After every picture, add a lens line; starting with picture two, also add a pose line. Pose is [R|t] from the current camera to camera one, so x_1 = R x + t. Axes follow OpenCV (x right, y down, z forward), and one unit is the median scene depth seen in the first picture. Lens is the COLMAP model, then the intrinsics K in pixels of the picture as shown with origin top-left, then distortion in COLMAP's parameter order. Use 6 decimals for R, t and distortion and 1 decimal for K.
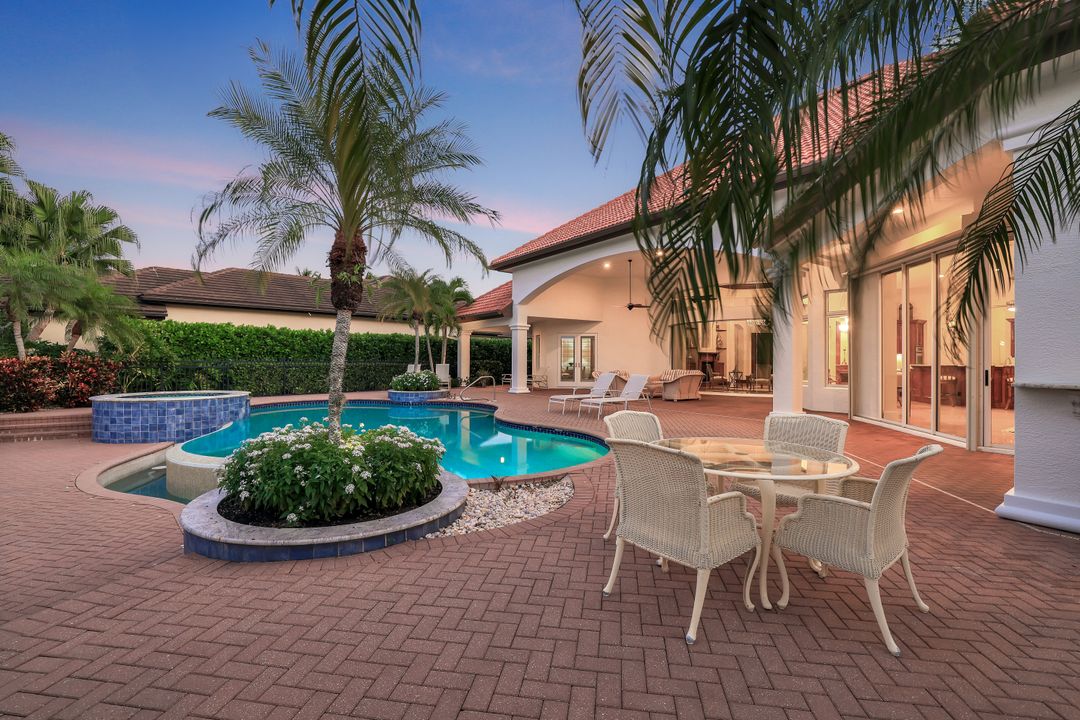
lens RADIAL K [[480.7, 0, 540.3], [0, 480.7, 360.1], [0, 0, 1]] dist [-0.038383, 0.000866]
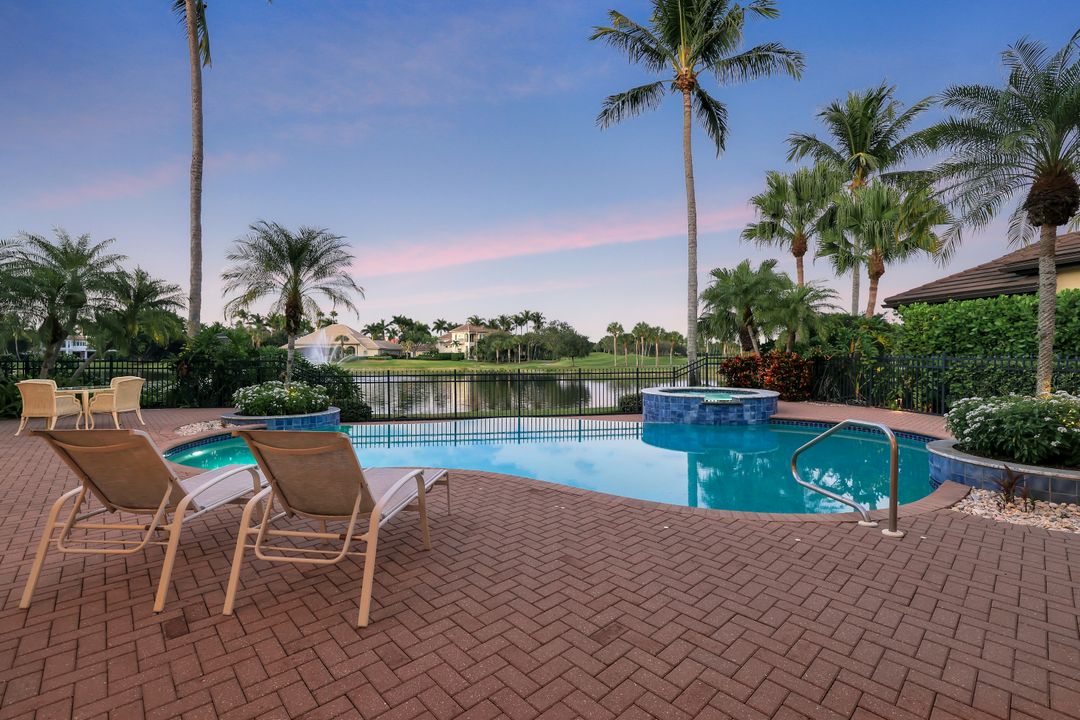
lens RADIAL K [[480.7, 0, 529.2], [0, 480.7, 357.0], [0, 0, 1]] dist [-0.038383, 0.000866]
pose [[-0.617233, 0.005442, -0.786762, 0.176249], [0.004334, 0.999984, 0.003516, -0.003133], [0.786768, -0.001240, -0.617247, 0.878263]]
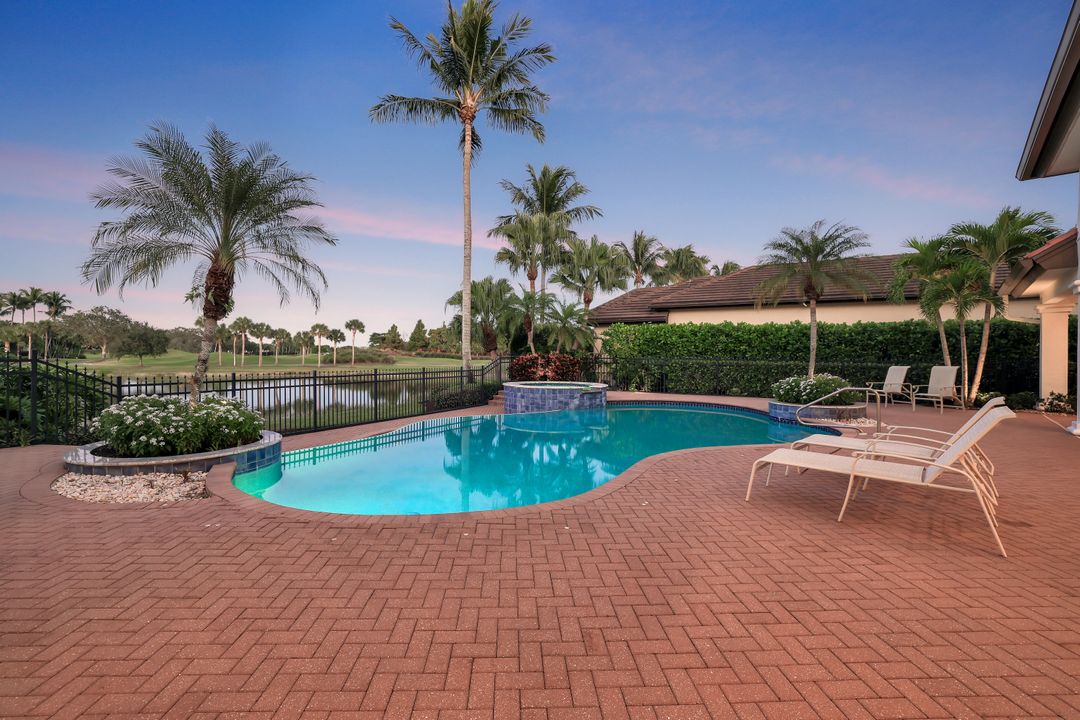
lens RADIAL K [[480.7, 0, 532.1], [0, 480.7, 355.9], [0, 0, 1]] dist [-0.038383, 0.000866]
pose [[0.195084, 0.001358, -0.980786, 0.317852], [-0.007710, 0.999970, -0.000149, -0.001344], [0.980756, 0.007591, 0.195088, 0.451274]]
